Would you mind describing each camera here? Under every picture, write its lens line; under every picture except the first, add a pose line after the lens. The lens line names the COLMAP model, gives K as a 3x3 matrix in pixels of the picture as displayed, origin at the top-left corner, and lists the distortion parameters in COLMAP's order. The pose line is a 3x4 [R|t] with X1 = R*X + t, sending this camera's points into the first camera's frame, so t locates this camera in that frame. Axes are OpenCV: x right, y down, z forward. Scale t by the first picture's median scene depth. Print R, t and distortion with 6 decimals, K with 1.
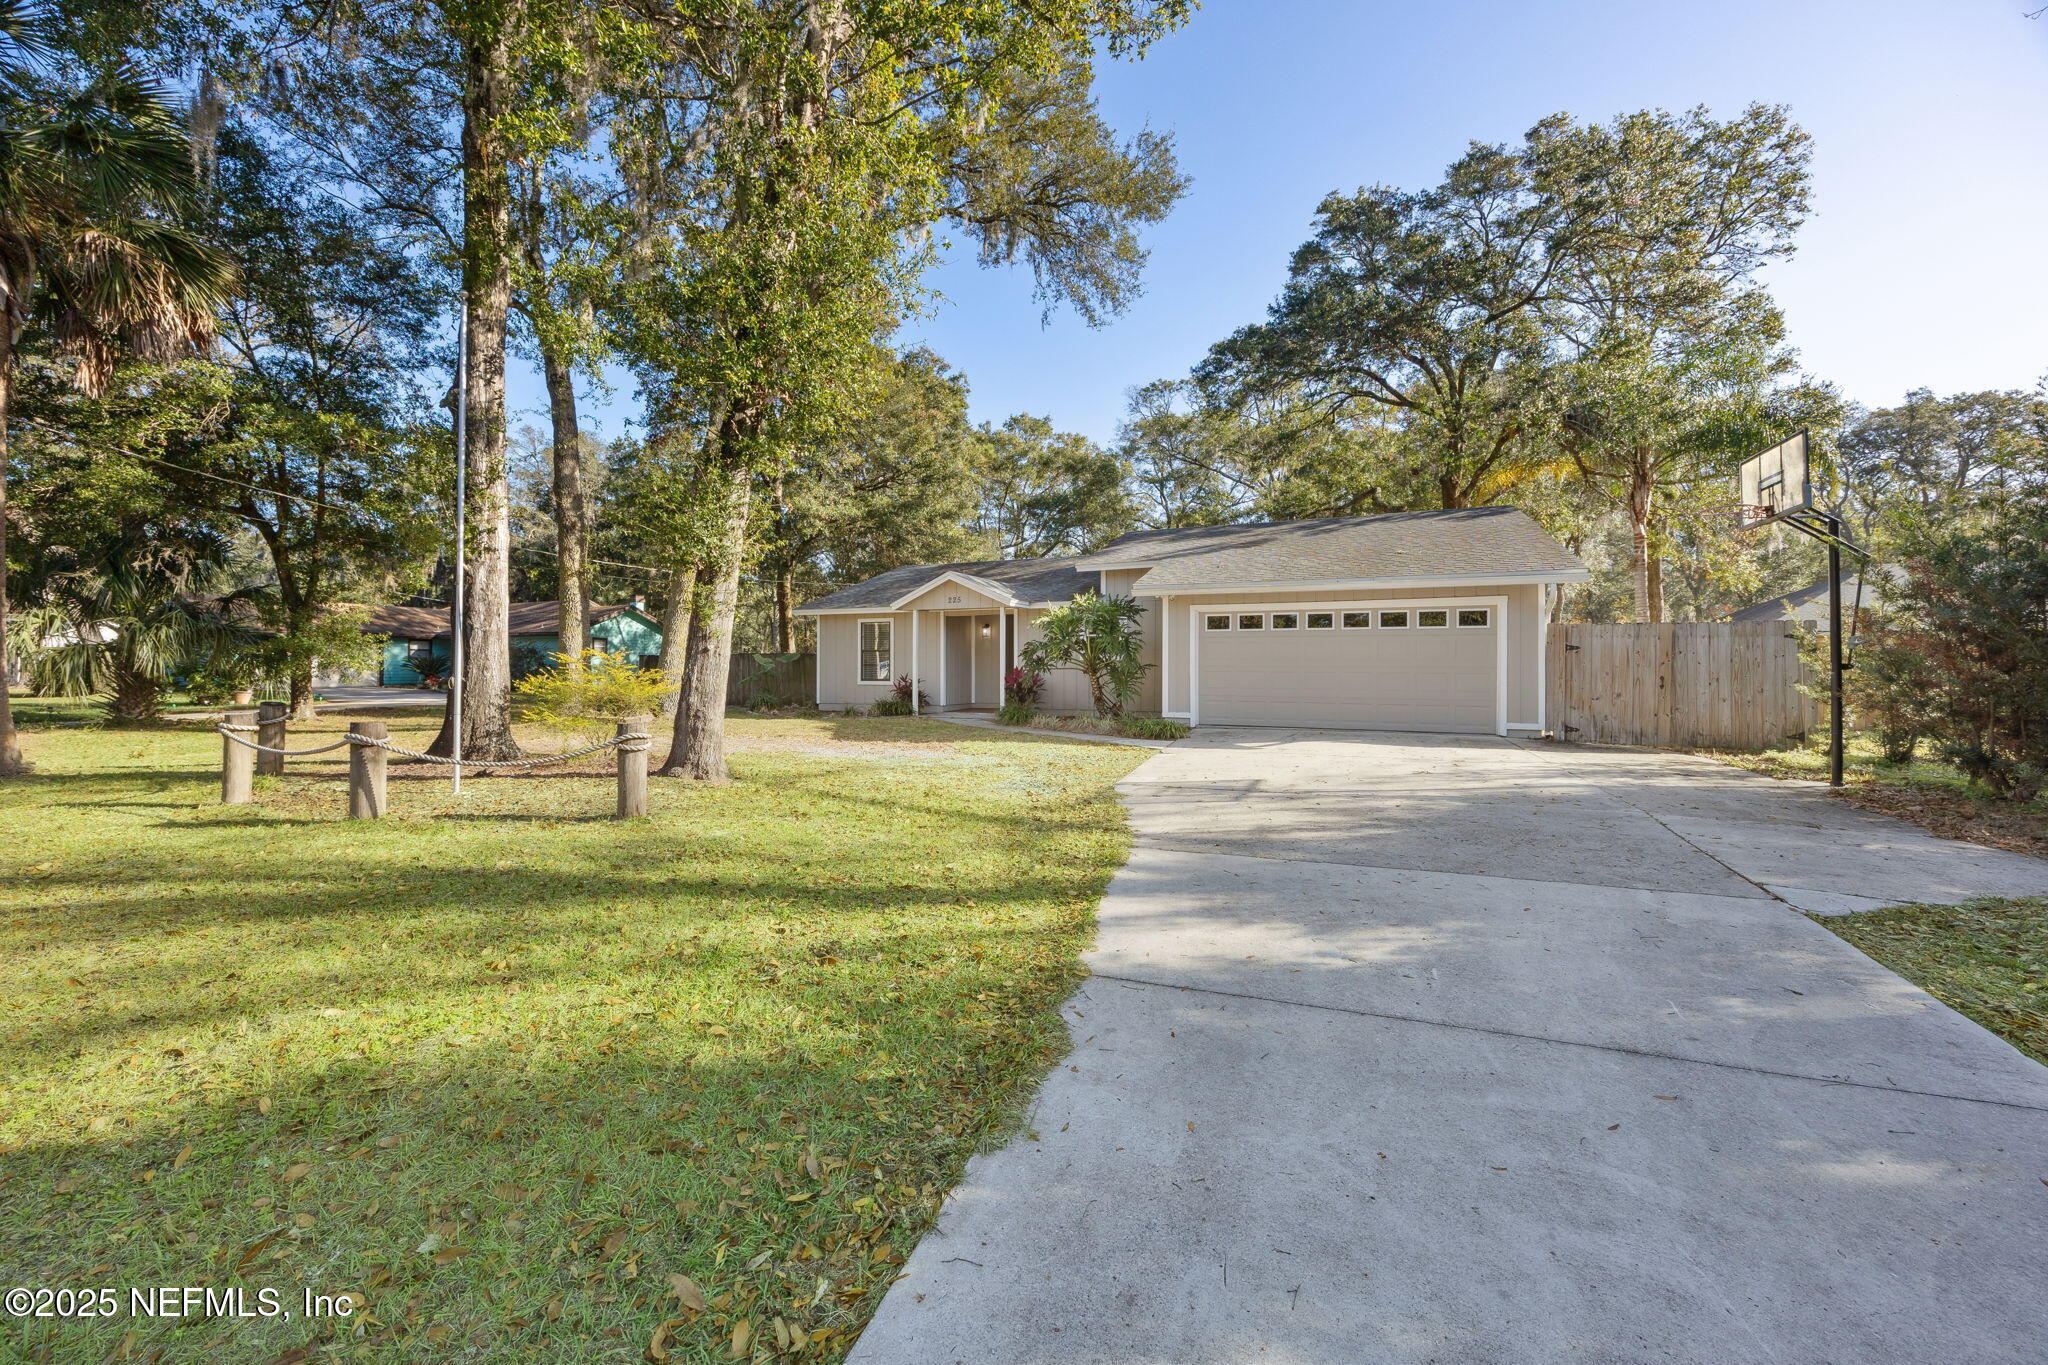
lens RADIAL K [[772.8, 0, 1024.0], [0, 772.8, 682.5], [0, 0, 1]] dist [-0.010959, 0.000099]
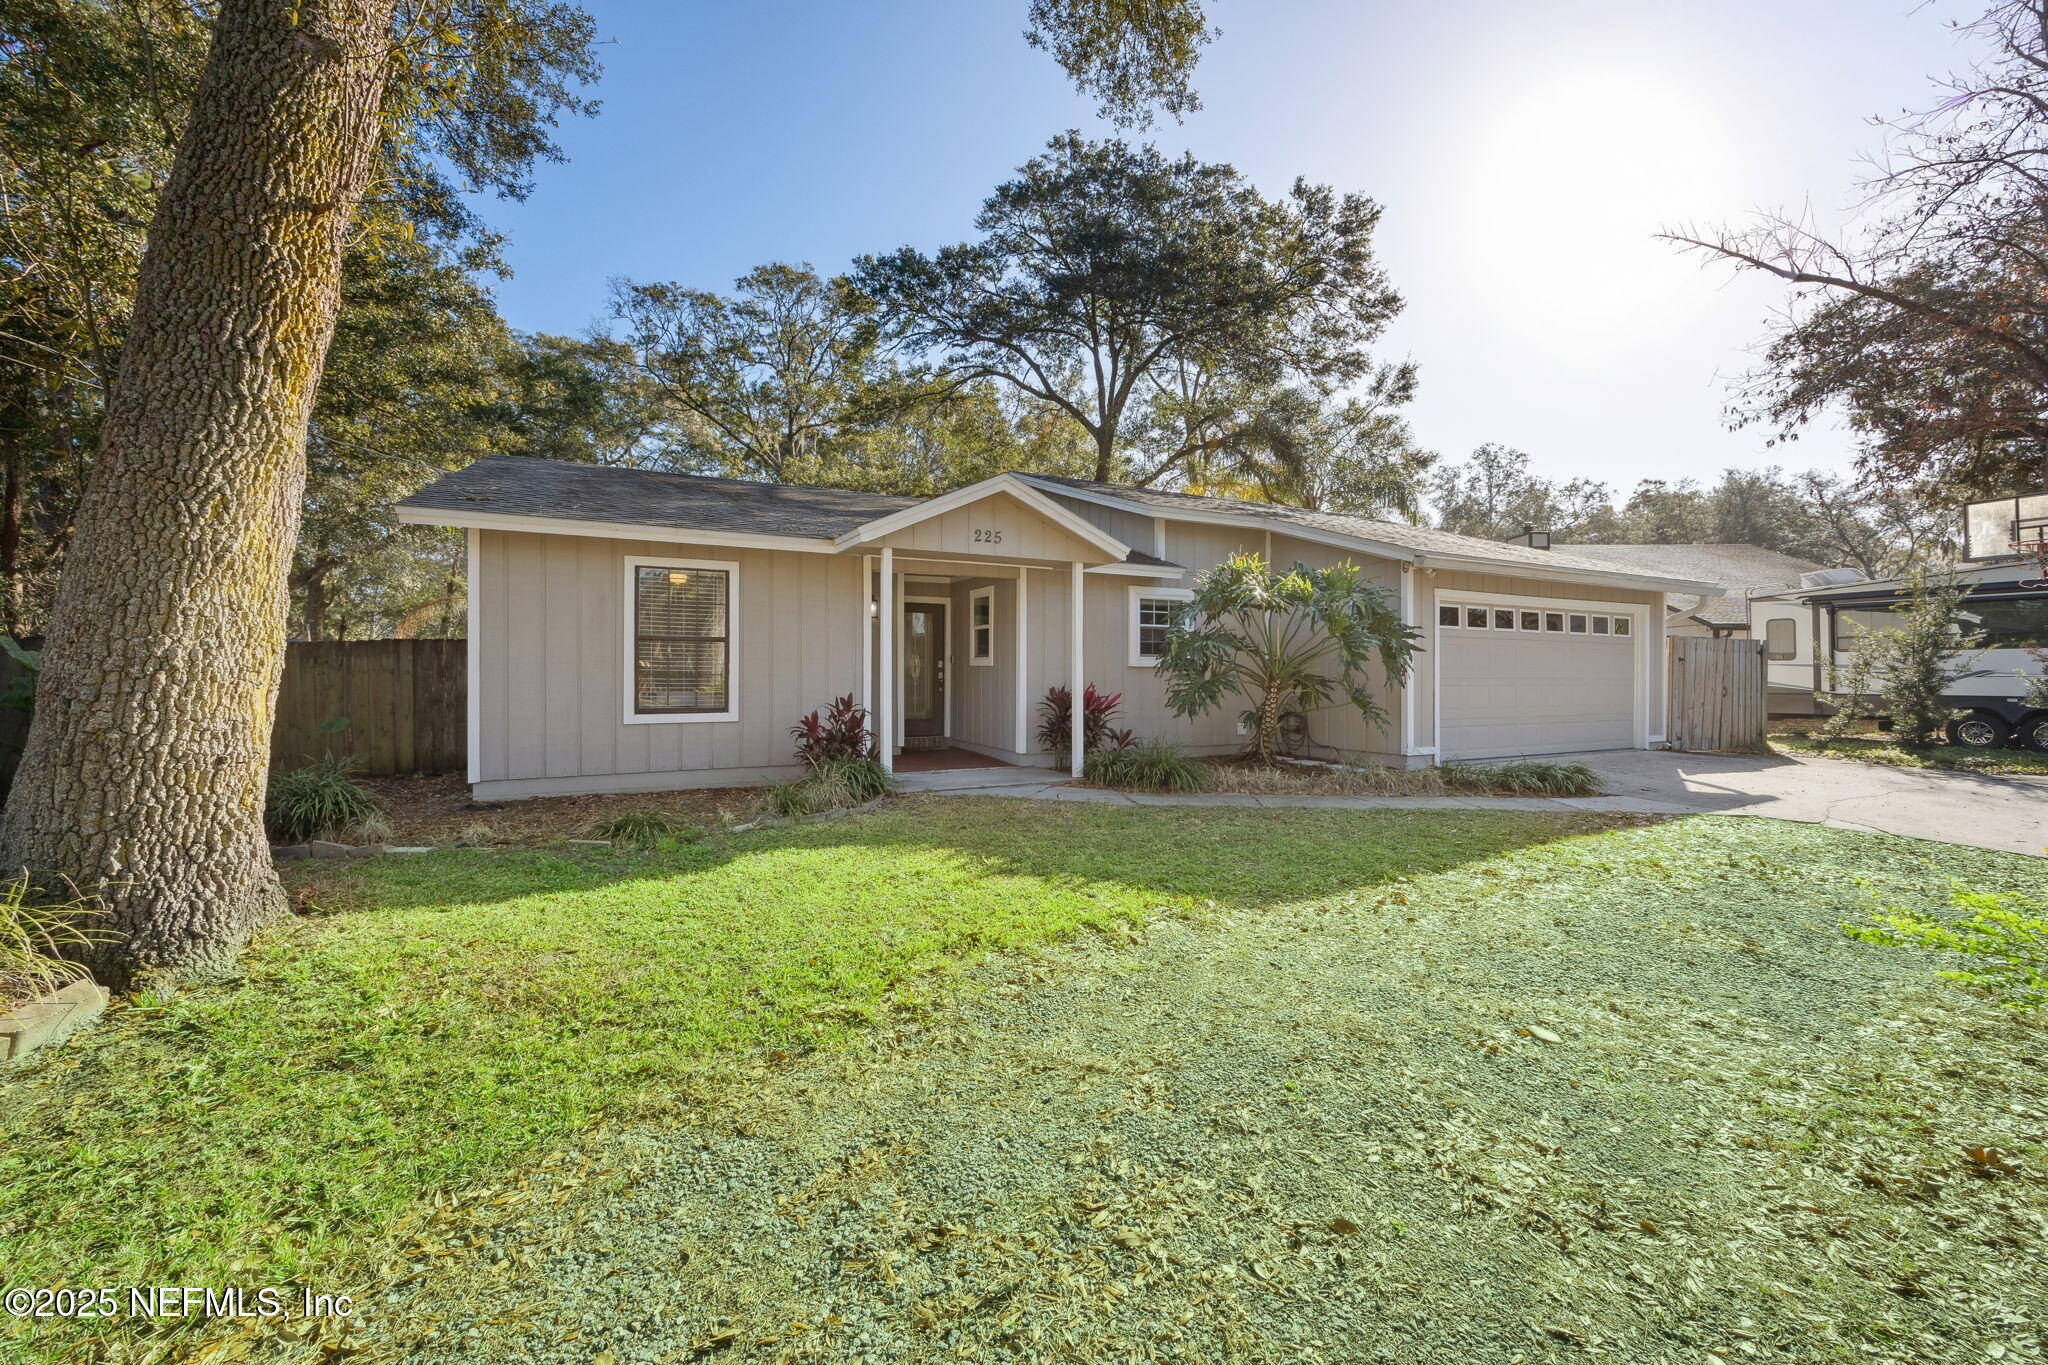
lens RADIAL K [[772.8, 0, 1024.0], [0, 772.8, 682.5], [0, 0, 1]] dist [-0.010959, 0.000099]
pose [[0.645025, -0.009821, 0.764099, -0.381106], [0.012557, 0.999919, 0.002251, -0.016344], [-0.764059, 0.008143, 0.645095, 0.598826]]
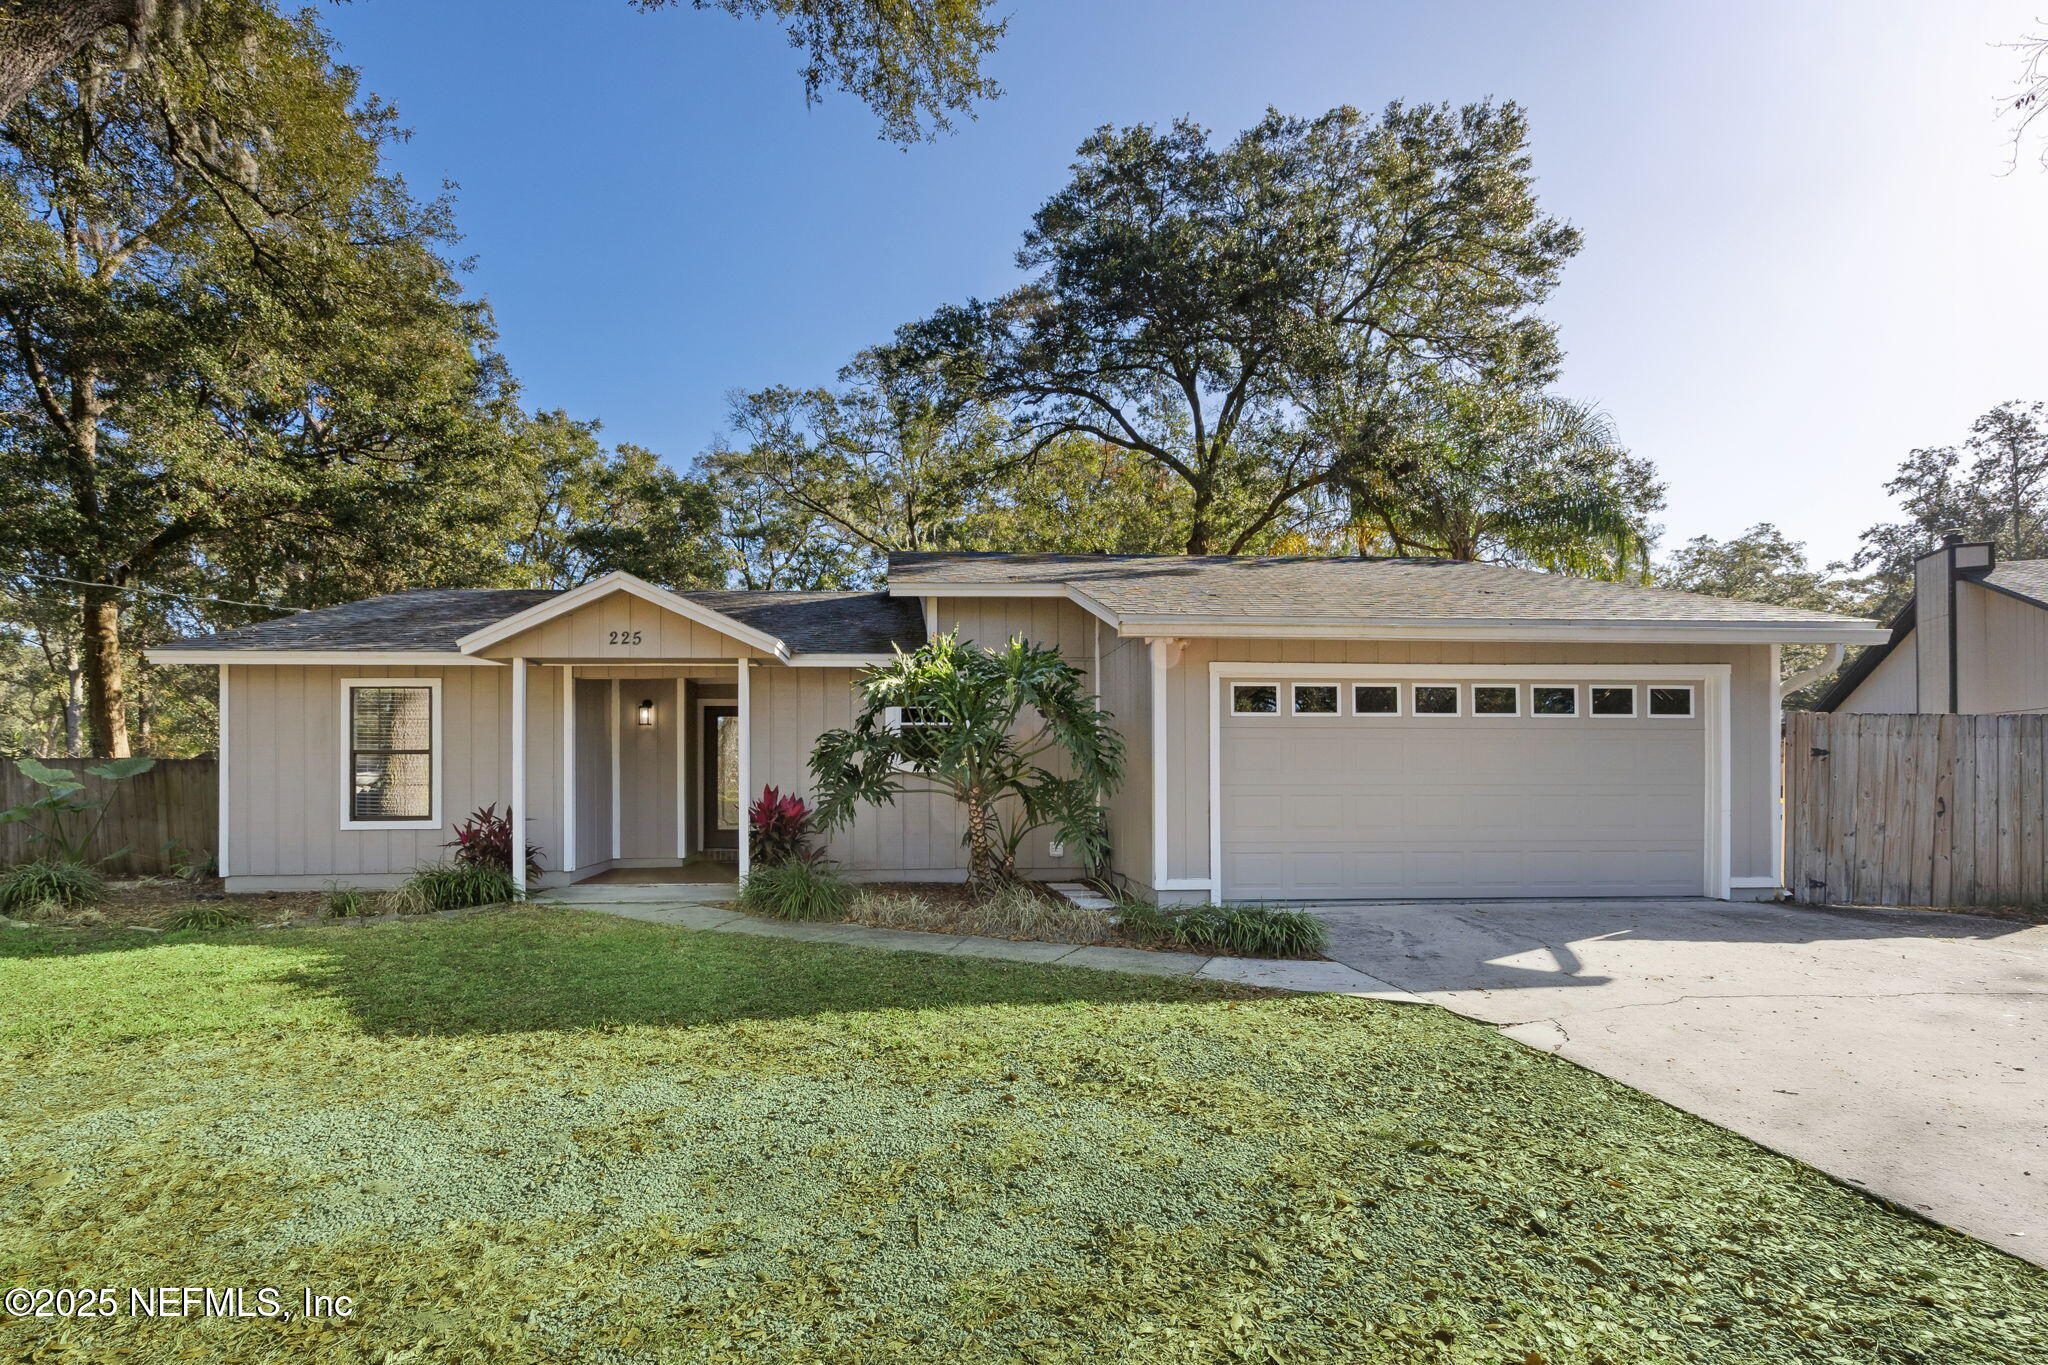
lens RADIAL K [[898.4, 0, 953.2], [0, 898.4, 780.6], [0, 0, 1]] dist [-0.008624, 0.000554]
pose [[0.892272, -0.004927, 0.451472, -0.135977], [0.013491, 0.999785, -0.015751, -0.012142], [-0.451297, 0.020145, 0.892146, 0.400891]]
